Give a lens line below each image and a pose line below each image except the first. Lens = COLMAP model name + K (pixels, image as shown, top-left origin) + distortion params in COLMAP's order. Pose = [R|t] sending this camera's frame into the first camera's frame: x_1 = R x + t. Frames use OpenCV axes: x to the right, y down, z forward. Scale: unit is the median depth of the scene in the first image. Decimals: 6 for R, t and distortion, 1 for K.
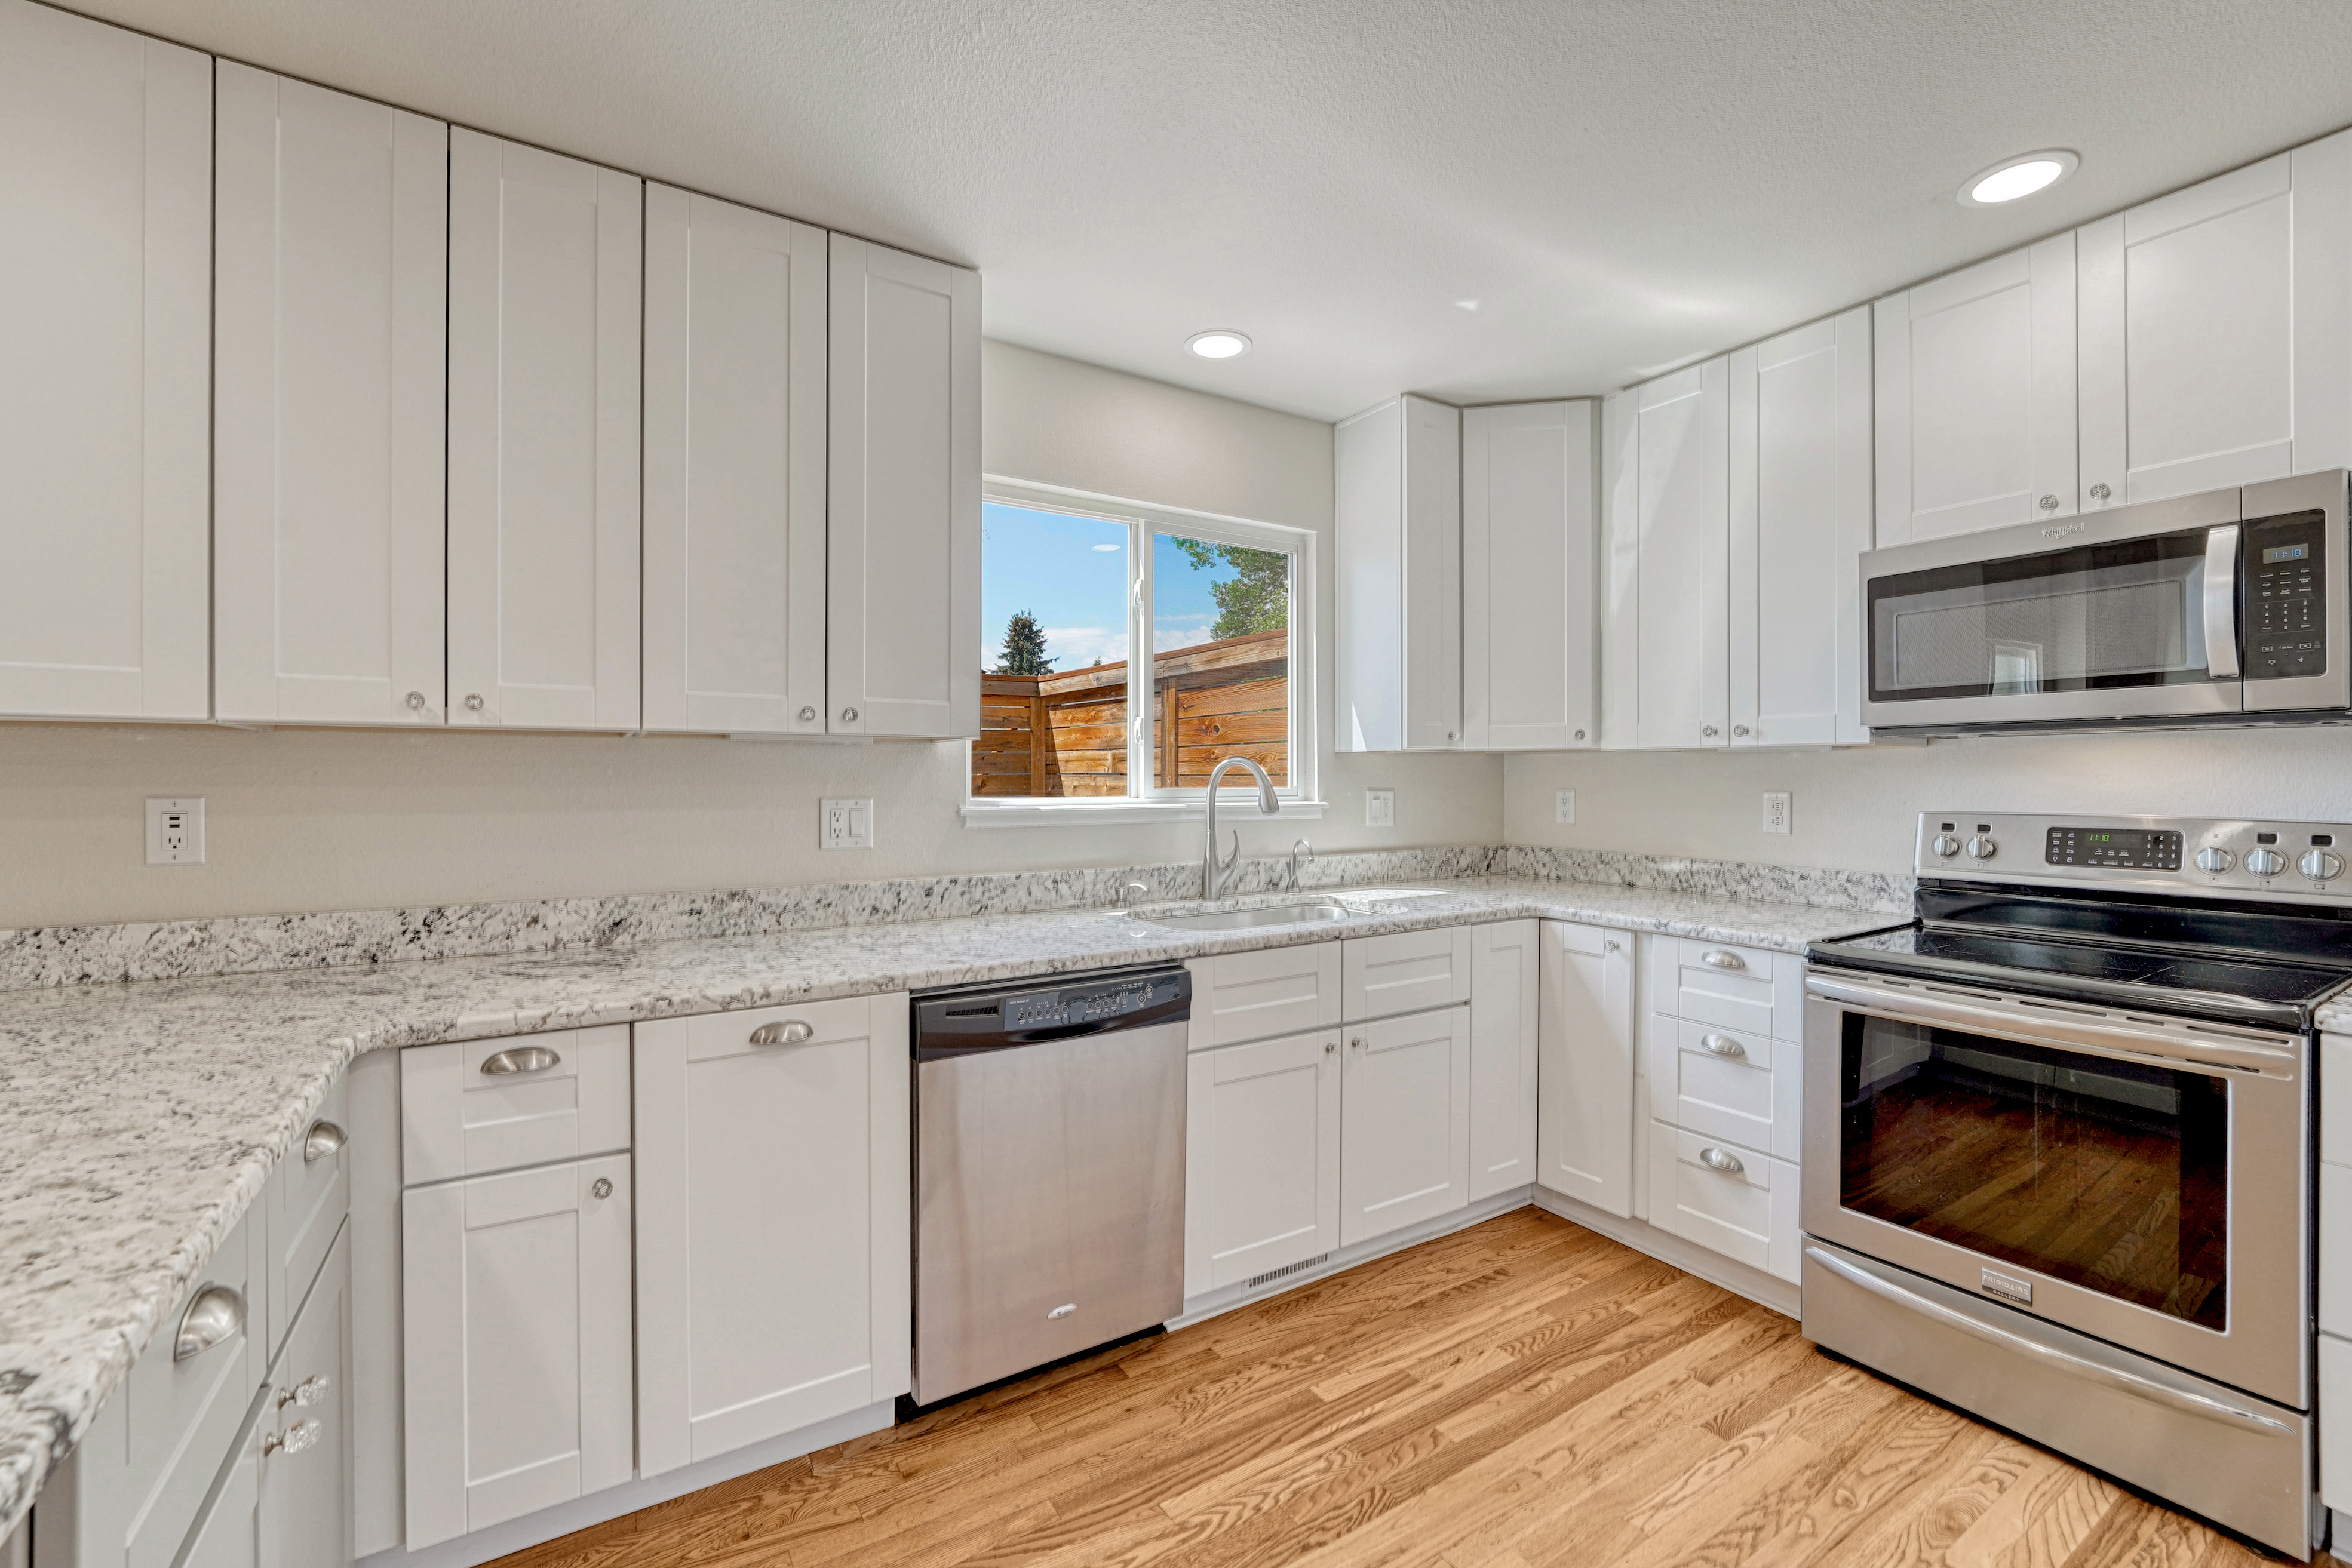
lens RADIAL K [[990.9, 0, 1177.8], [0, 990.9, 779.8], [0, 0, 1]] dist [-0.011119, 0.000347]
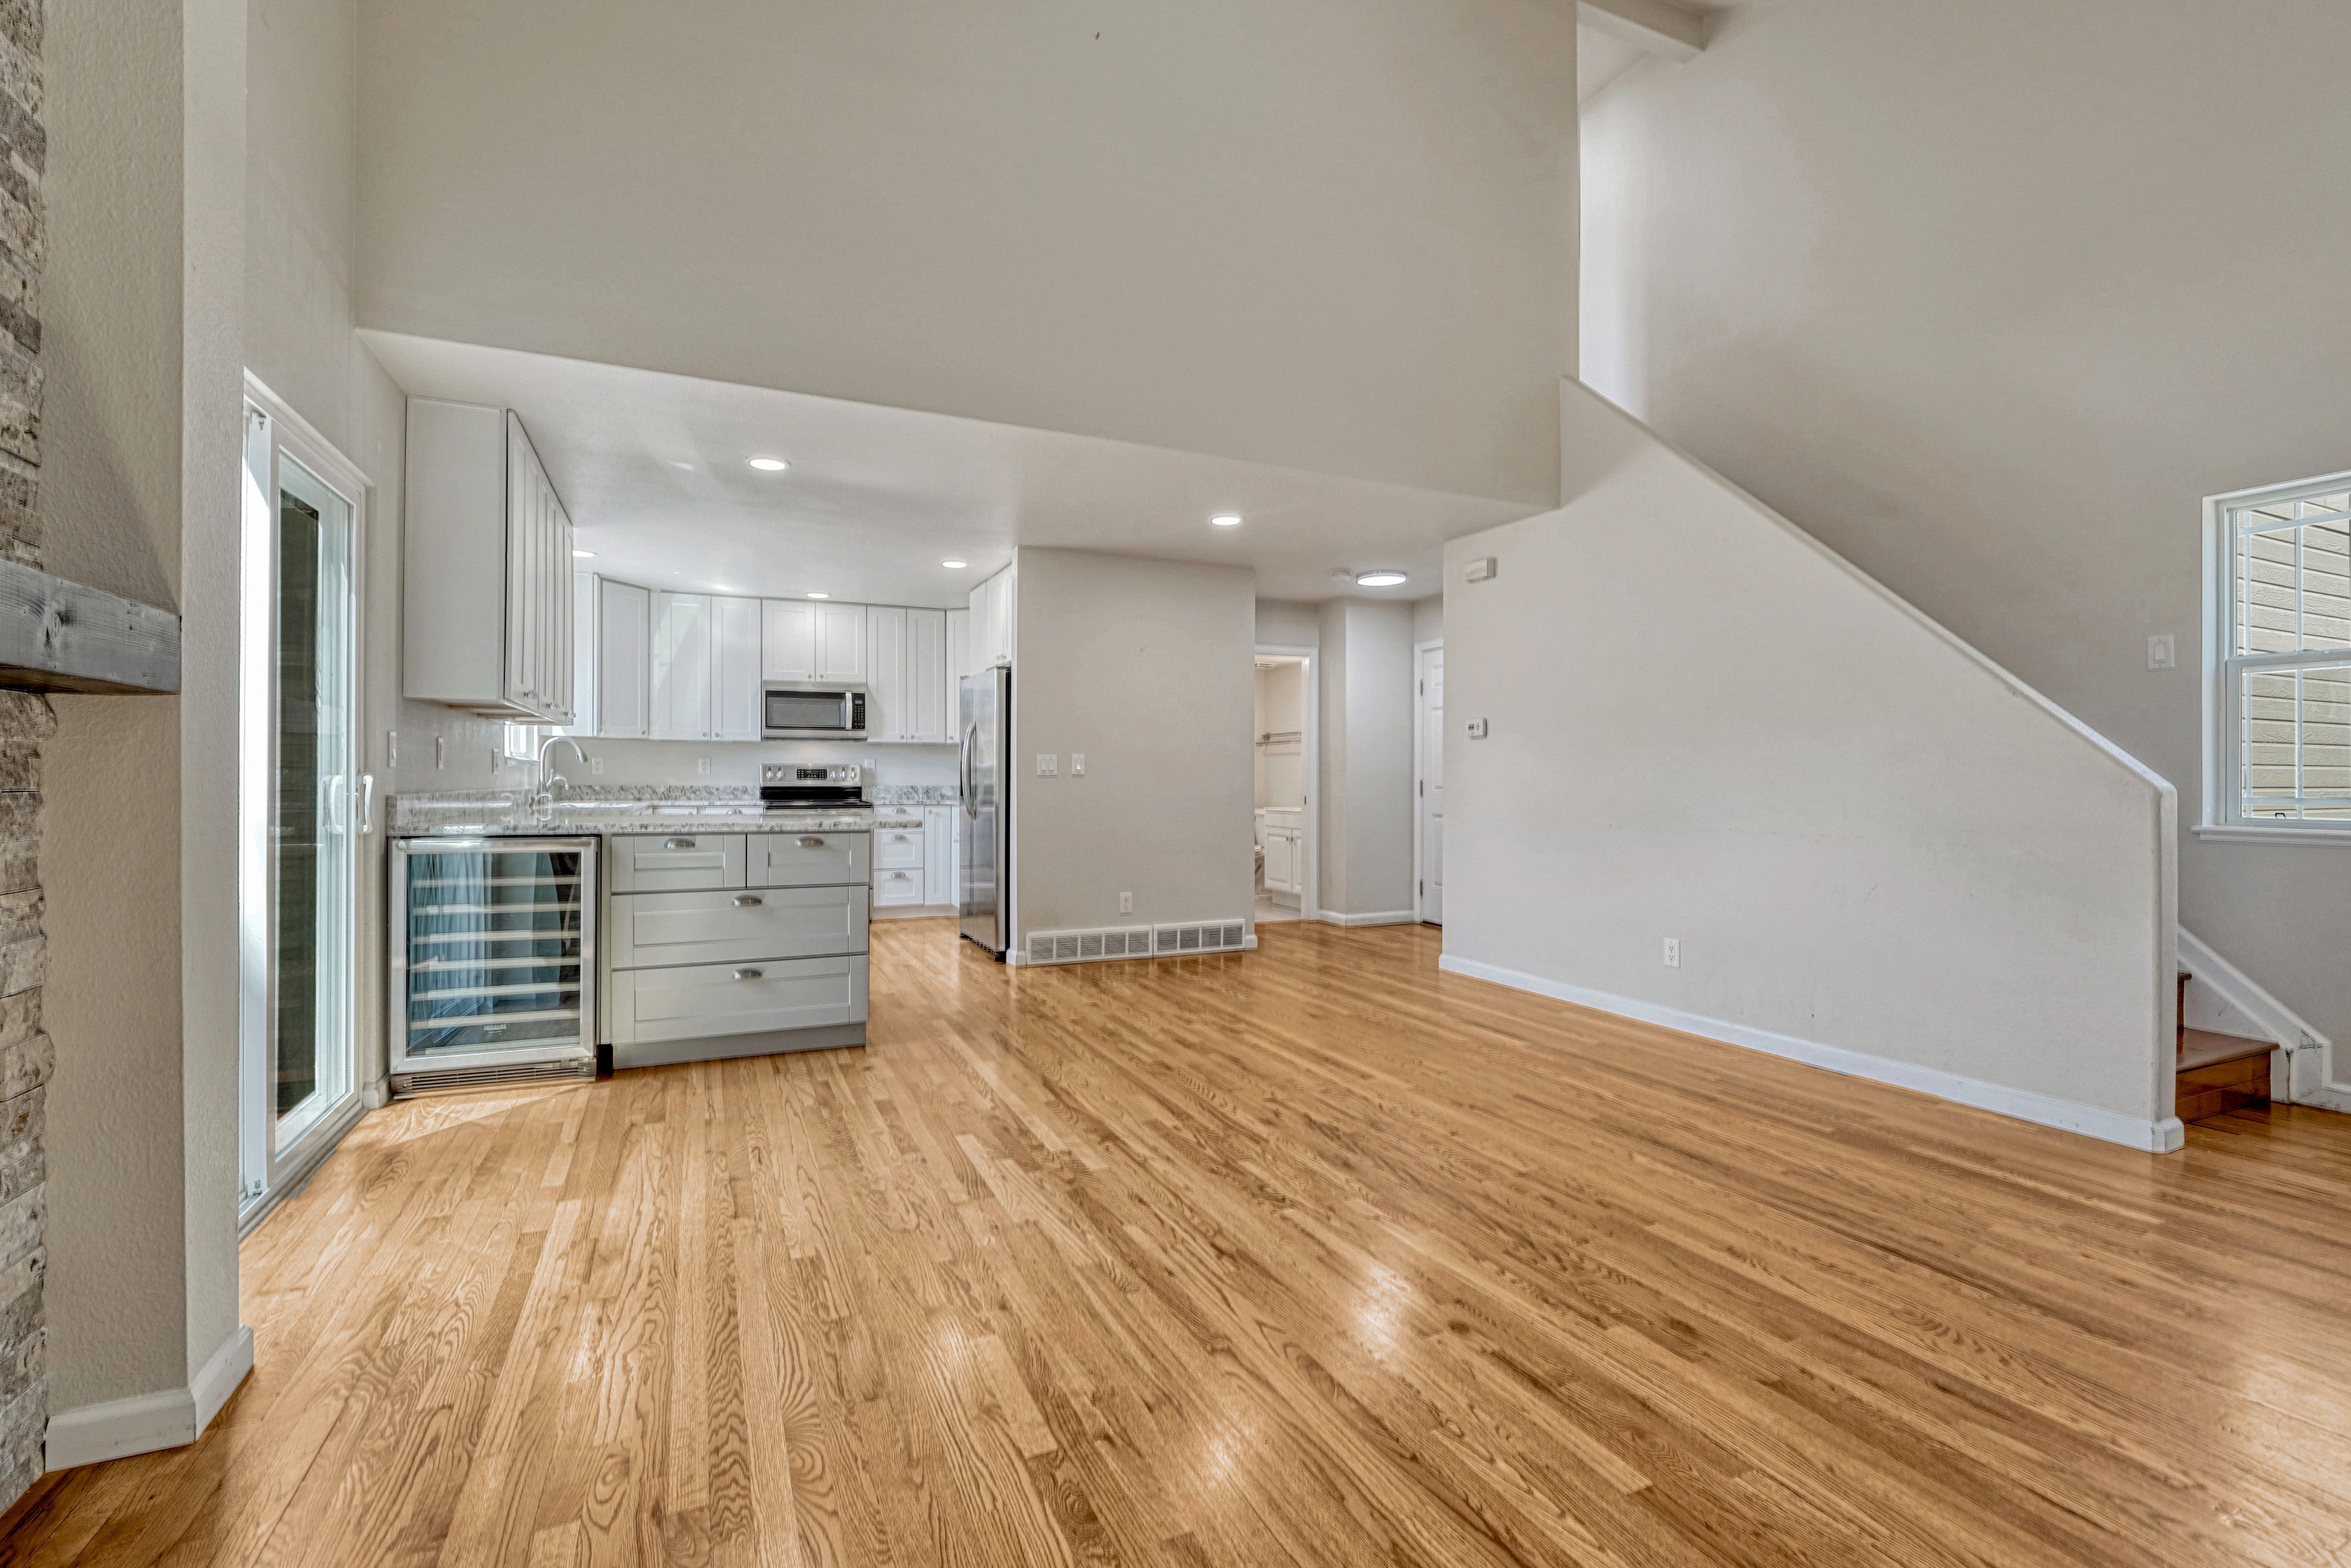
lens RADIAL K [[1030.8, 0, 1179.9], [0, 1030.8, 780.2], [0, 0, 1]] dist [-0.011098, -0.000158]
pose [[0.129391, -0.000755, 0.991593, -2.366879], [0.001466, 0.999999, 0.000570, 0.087177], [-0.991593, 0.001380, 0.129392, -0.734904]]
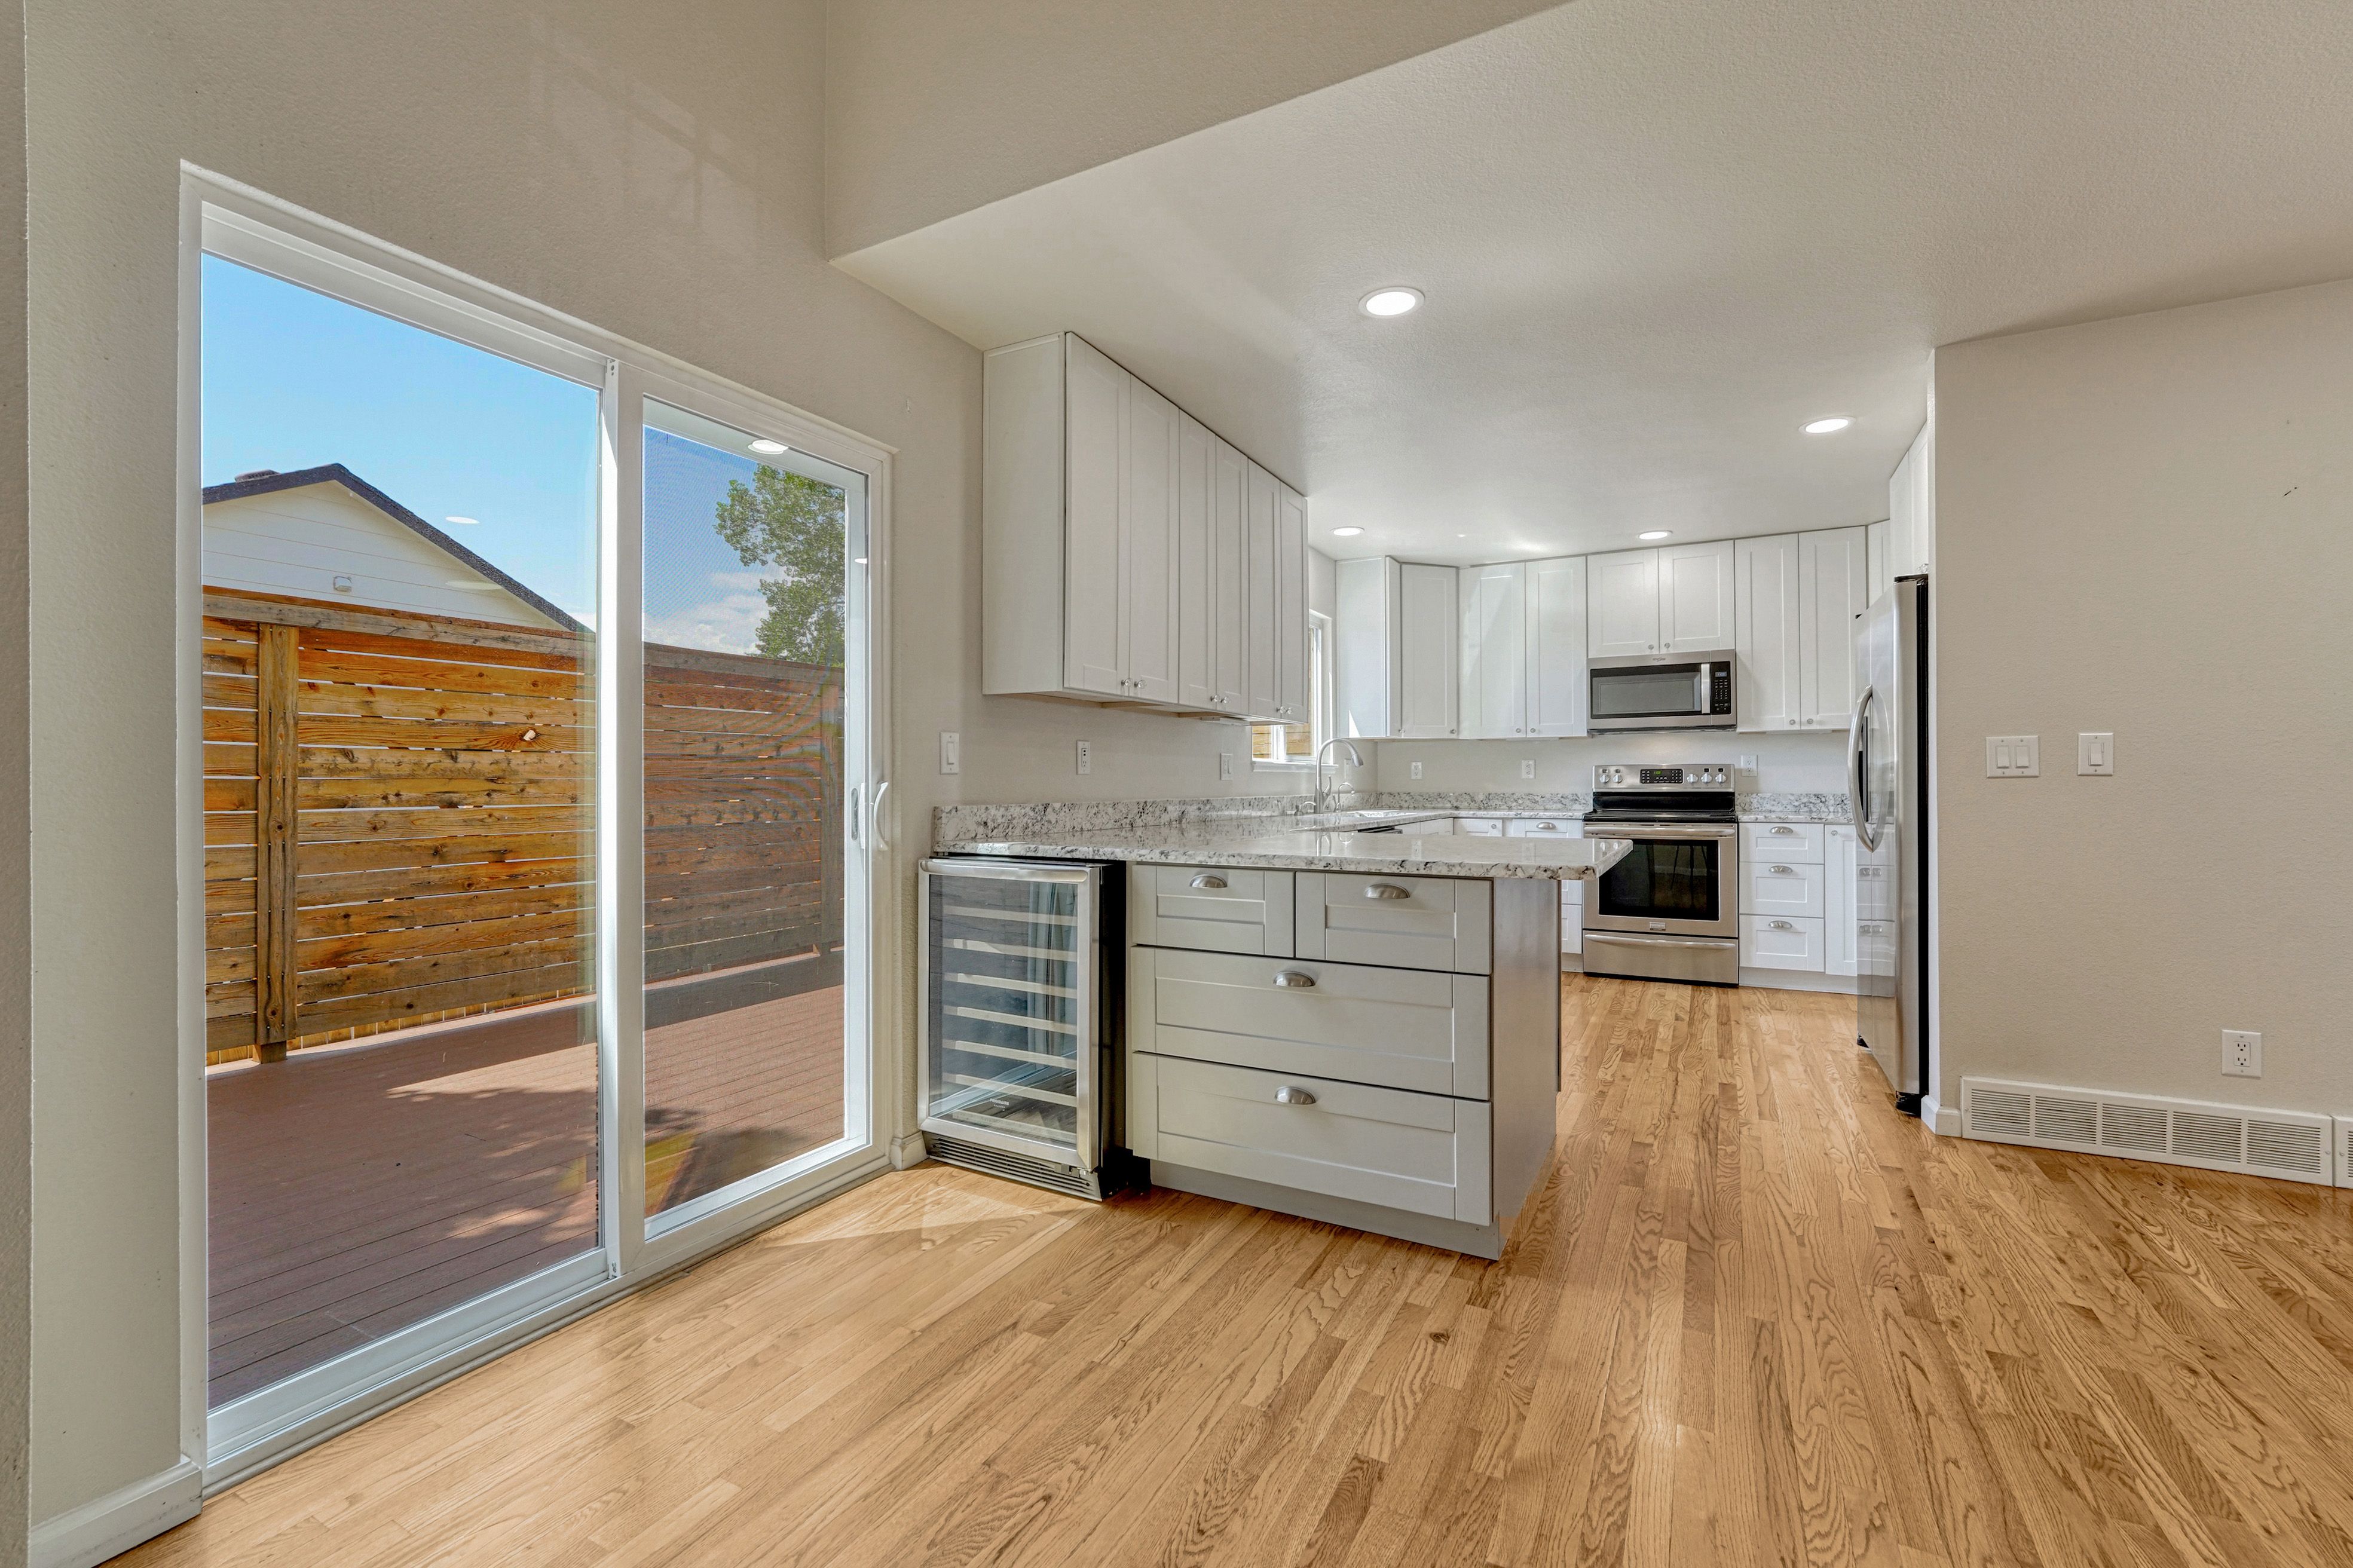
lens RADIAL K [[991.3, 0, 1178.3], [0, 991.3, 779.8], [0, 0, 1]] dist [-0.011119, 0.000347]
pose [[0.871019, -0.000470, 0.491248, -1.402365], [0.005286, 0.999951, -0.008417, 0.087717], [-0.491220, 0.009928, 0.870979, -0.645207]]
